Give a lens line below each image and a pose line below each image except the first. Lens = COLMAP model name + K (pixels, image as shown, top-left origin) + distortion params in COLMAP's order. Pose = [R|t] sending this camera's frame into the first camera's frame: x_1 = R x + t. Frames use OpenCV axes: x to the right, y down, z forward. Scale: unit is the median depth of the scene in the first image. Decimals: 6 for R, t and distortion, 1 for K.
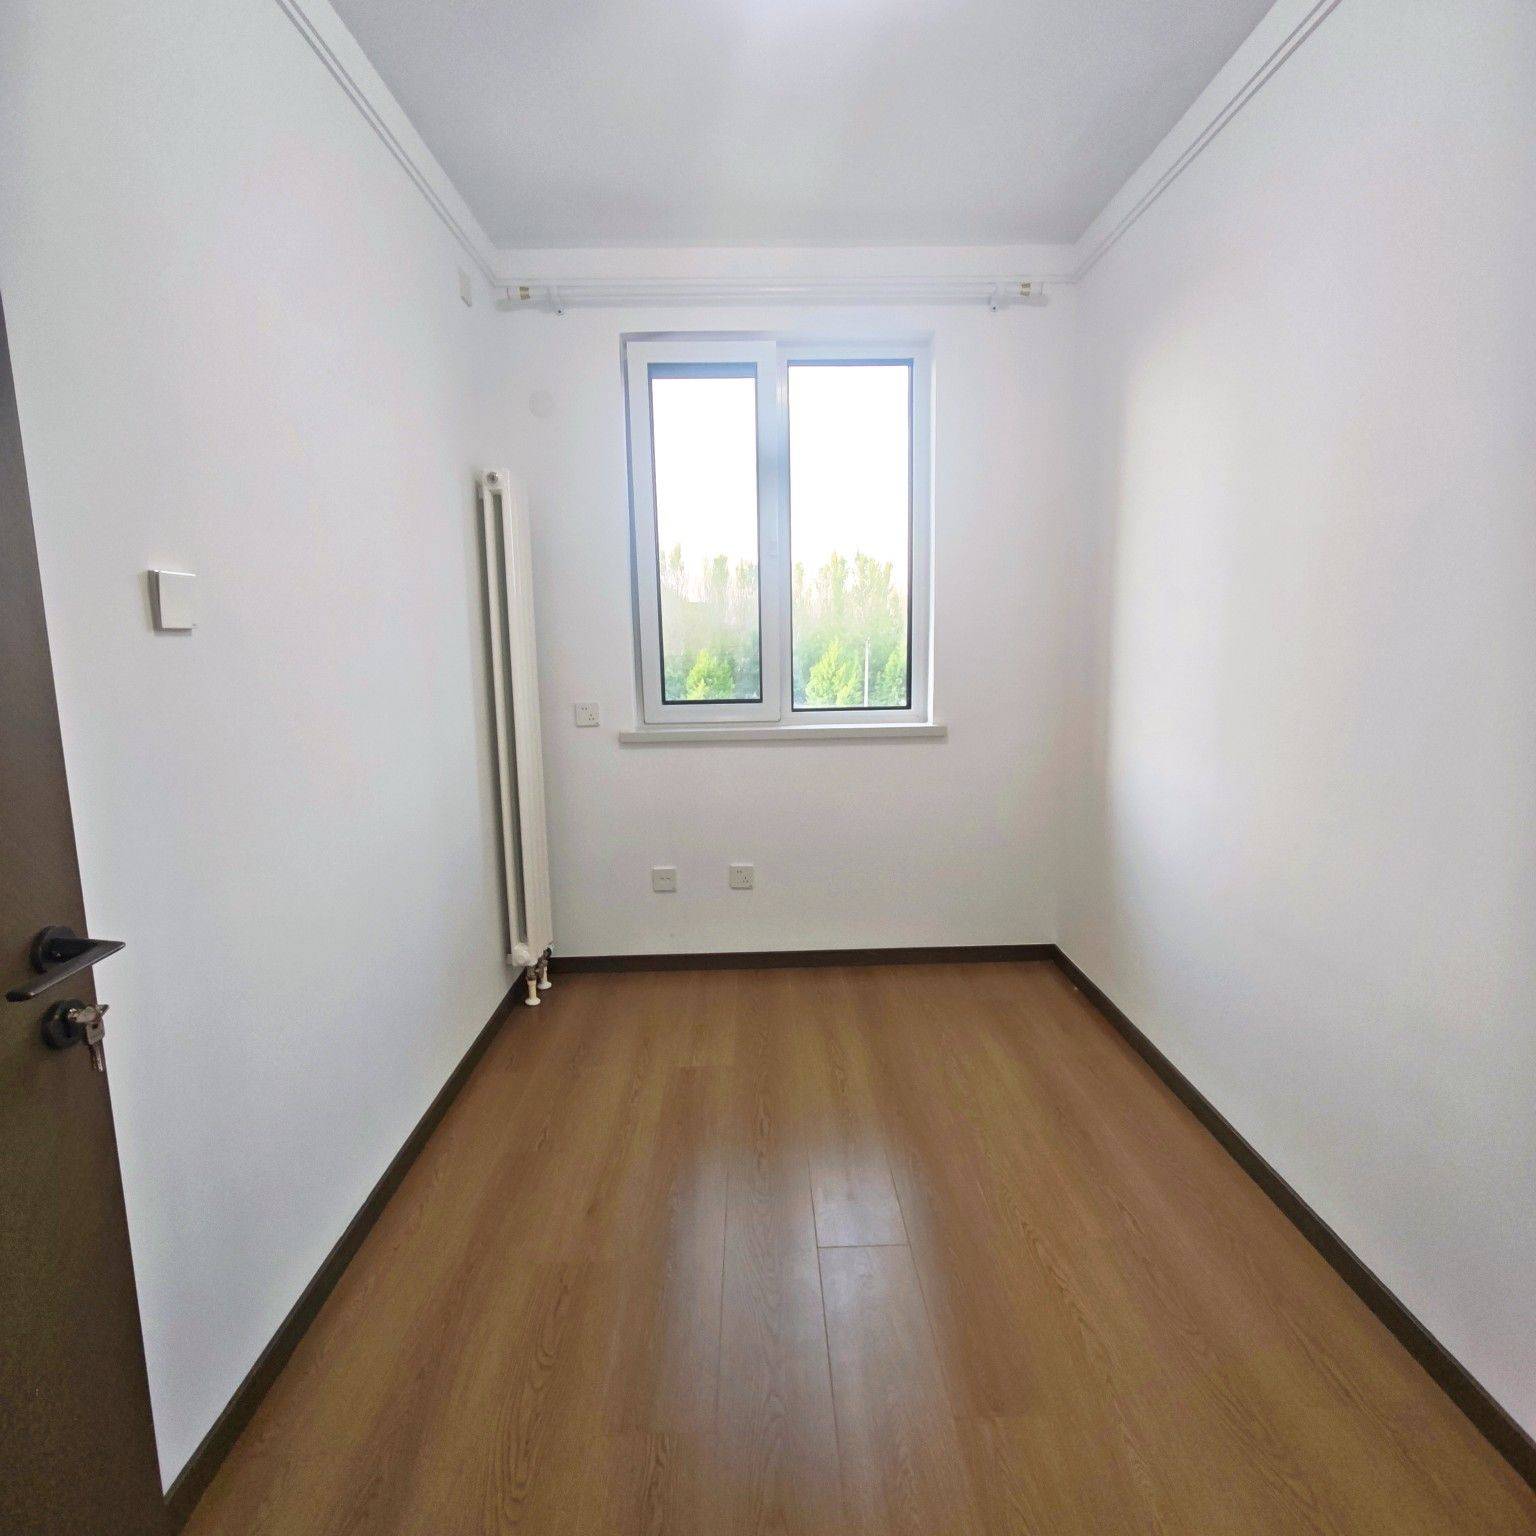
lens RADIAL K [[955.3, 0, 768.5], [0, 955.3, 826.6], [0, 0, 1]] dist [-0.043745, -0.000121]
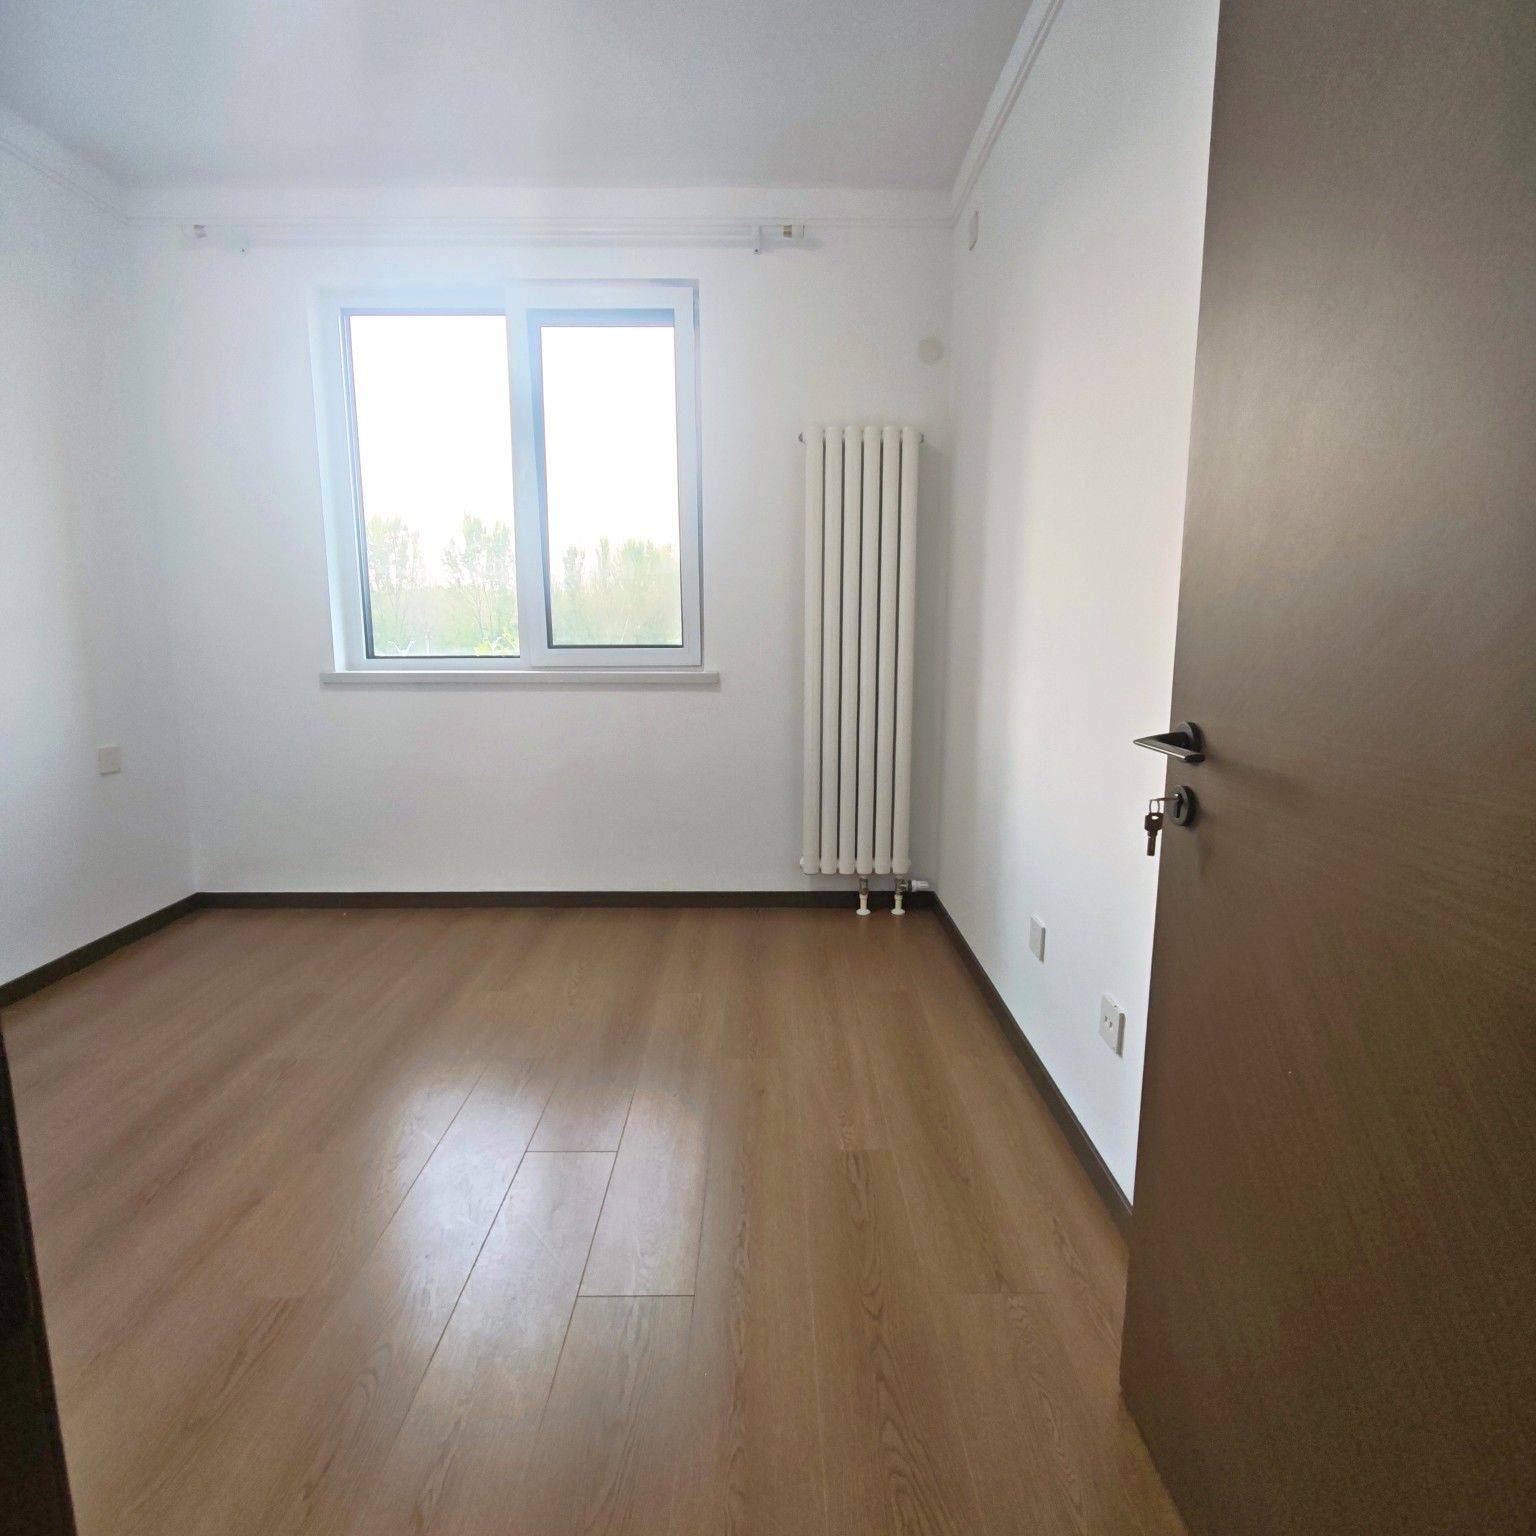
lens RADIAL K [[933.1, 0, 768.0], [0, 933.1, 768.0], [0, 0, 1]] dist [0.029839, -0.000060]
pose [[0.998789, 0.021544, -0.044235, 0.310262], [-0.021583, 0.999767, -0.000419, -0.006676], [0.044216, 0.001374, 0.999021, 0.010023]]
